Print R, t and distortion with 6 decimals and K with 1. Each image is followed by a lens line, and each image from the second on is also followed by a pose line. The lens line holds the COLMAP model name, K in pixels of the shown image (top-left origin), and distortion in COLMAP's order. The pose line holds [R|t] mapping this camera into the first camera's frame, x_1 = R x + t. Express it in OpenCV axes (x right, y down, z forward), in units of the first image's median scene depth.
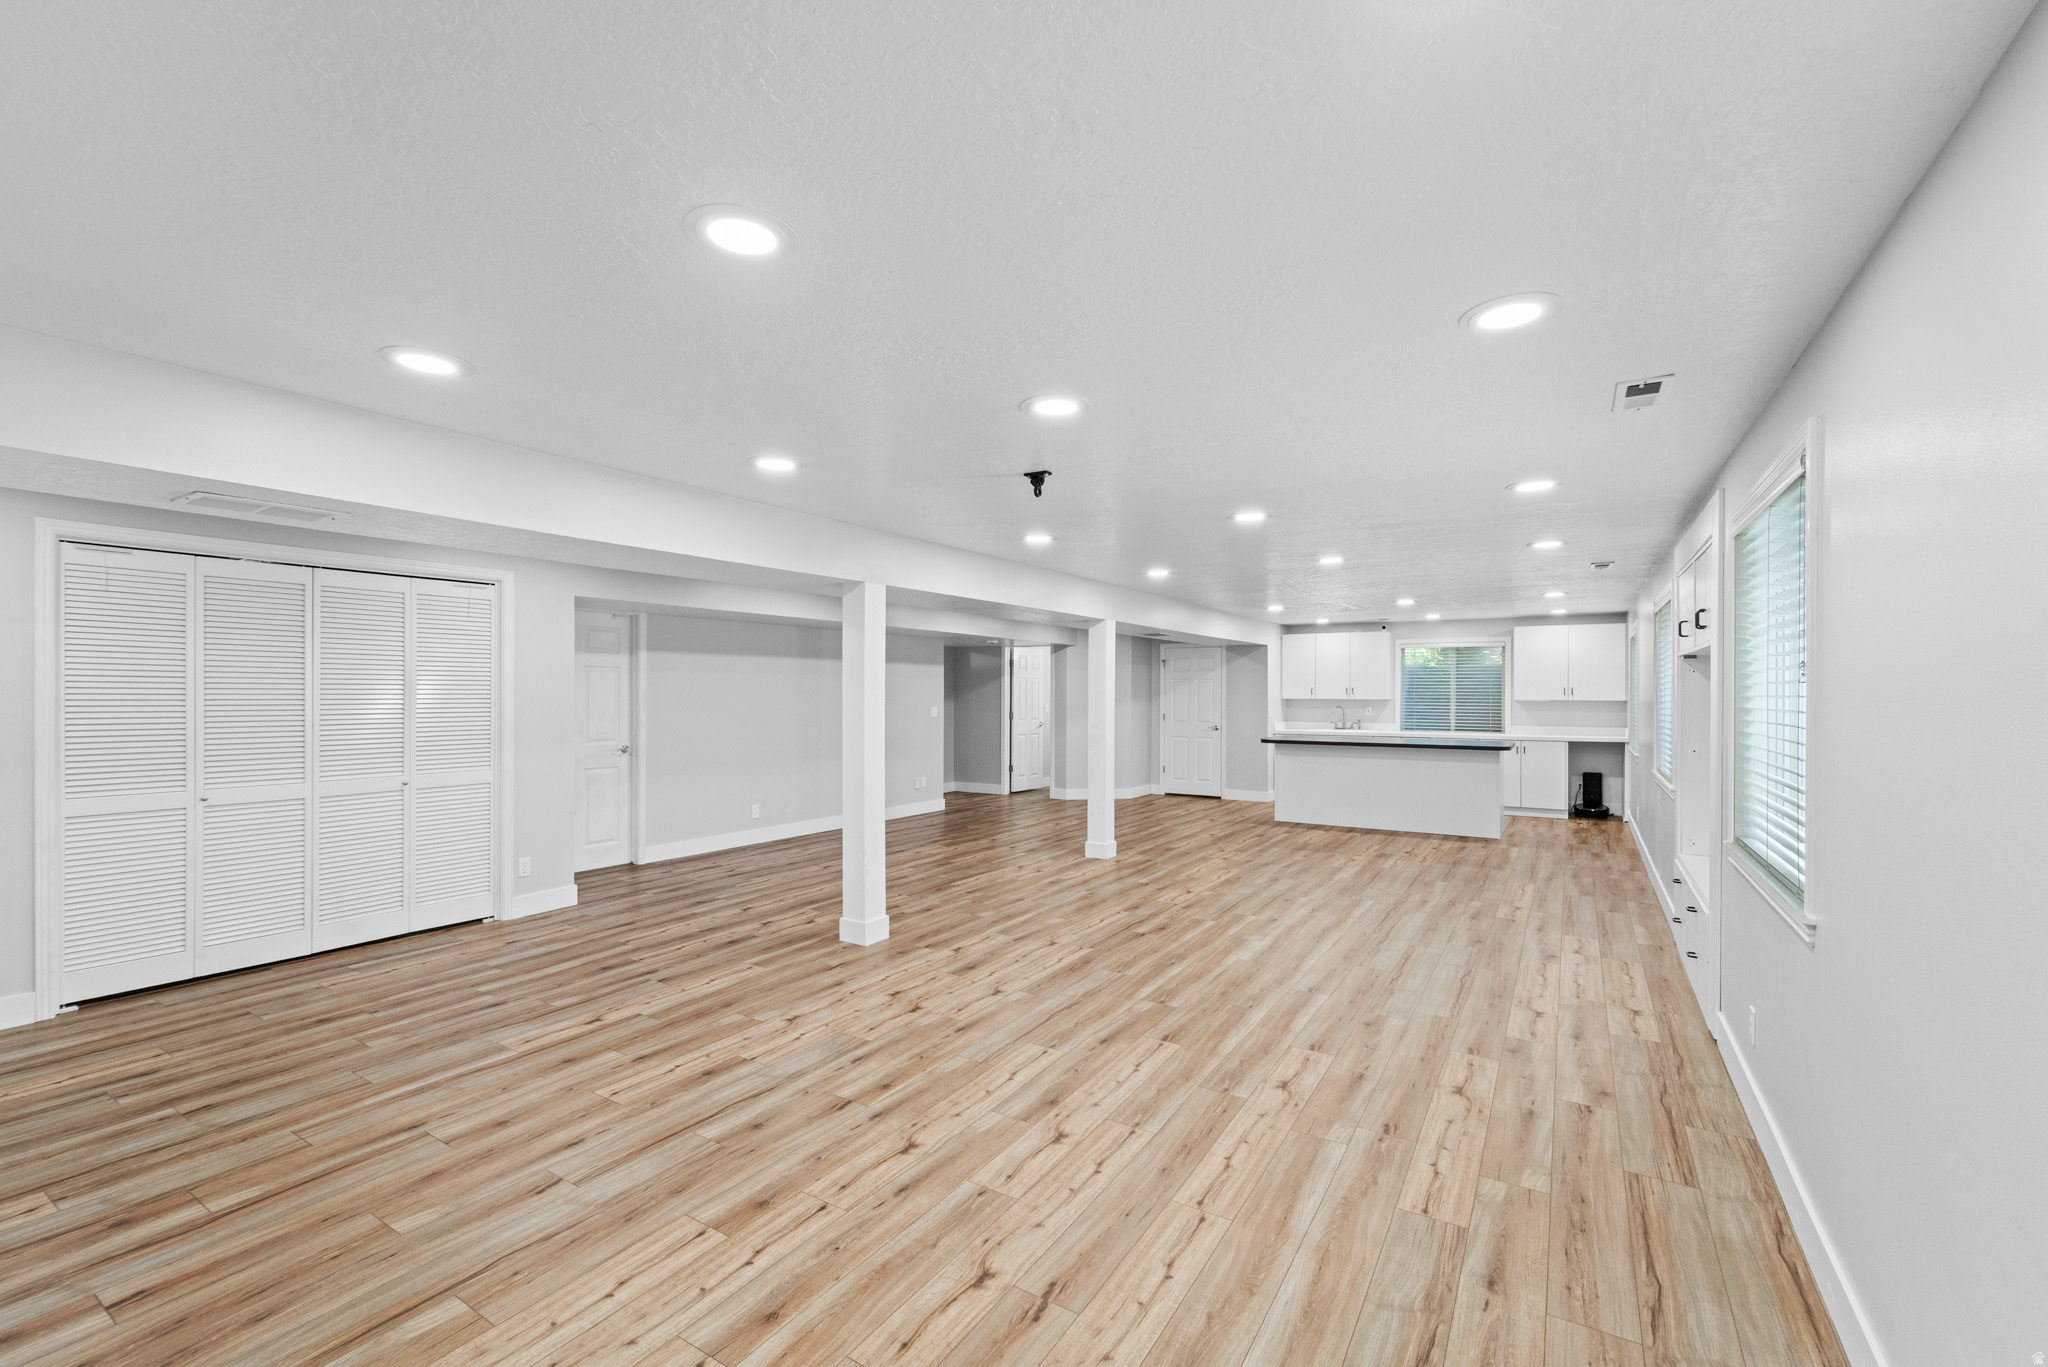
lens RADIAL K [[860.6, 0, 1015.8], [0, 860.6, 688.6], [0, 0, 1]] dist [0.002030, -0.000513]
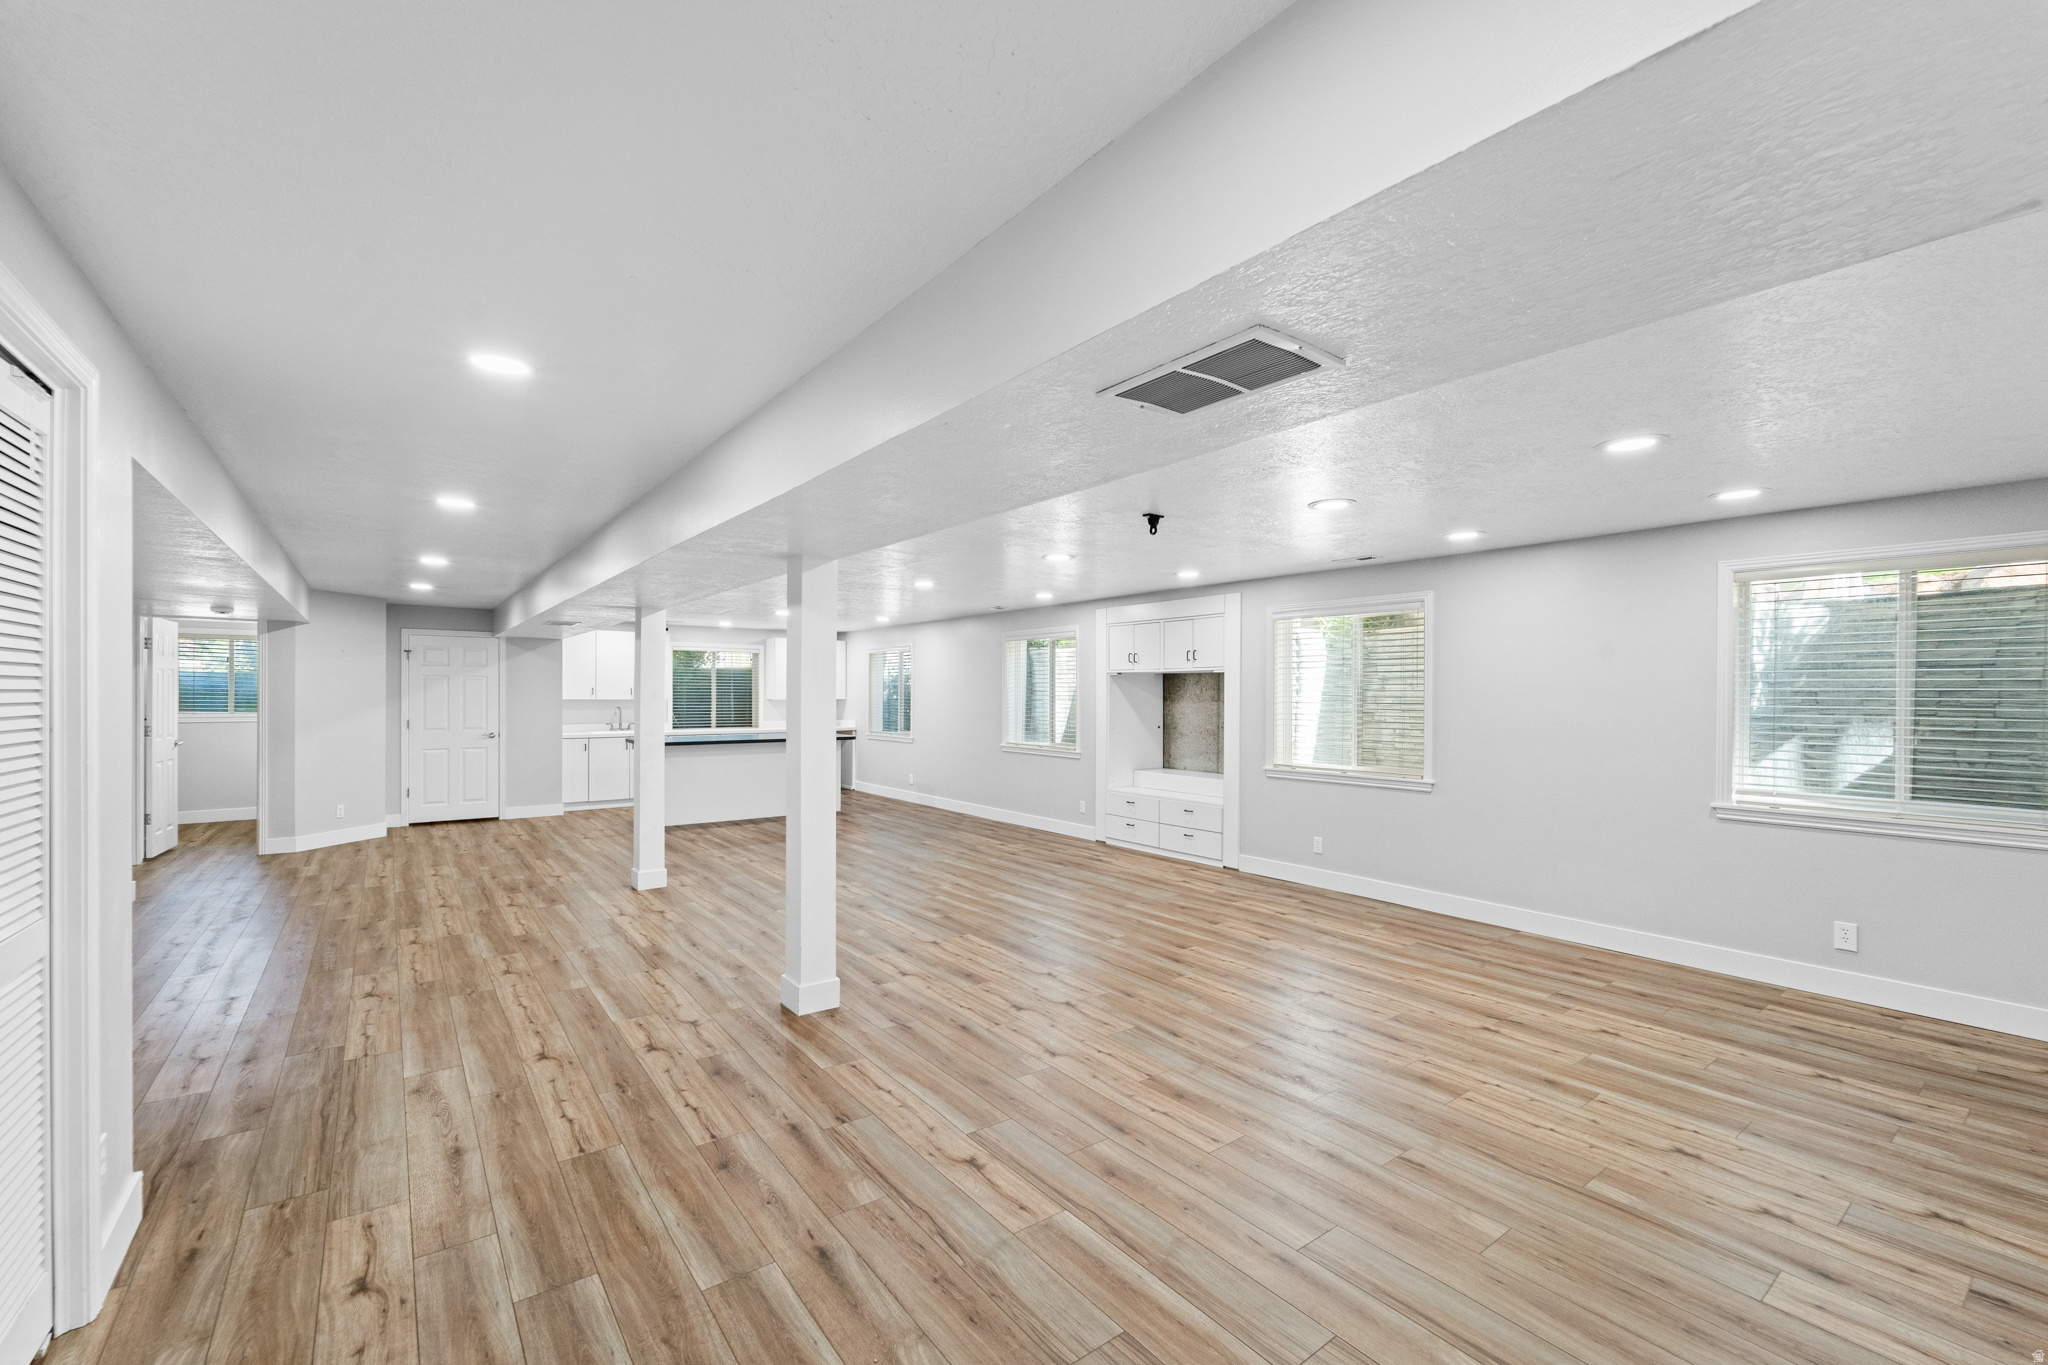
lens RADIAL K [[860.6, 0, 1020.7], [0, 860.6, 689.6], [0, 0, 1]] dist [0.002030, -0.000513]
pose [[0.355350, 0.001999, 0.934731, -1.079376], [-0.004511, 0.999990, -0.000423, -0.001946], [-0.934722, -0.004067, 0.355355, 0.679594]]
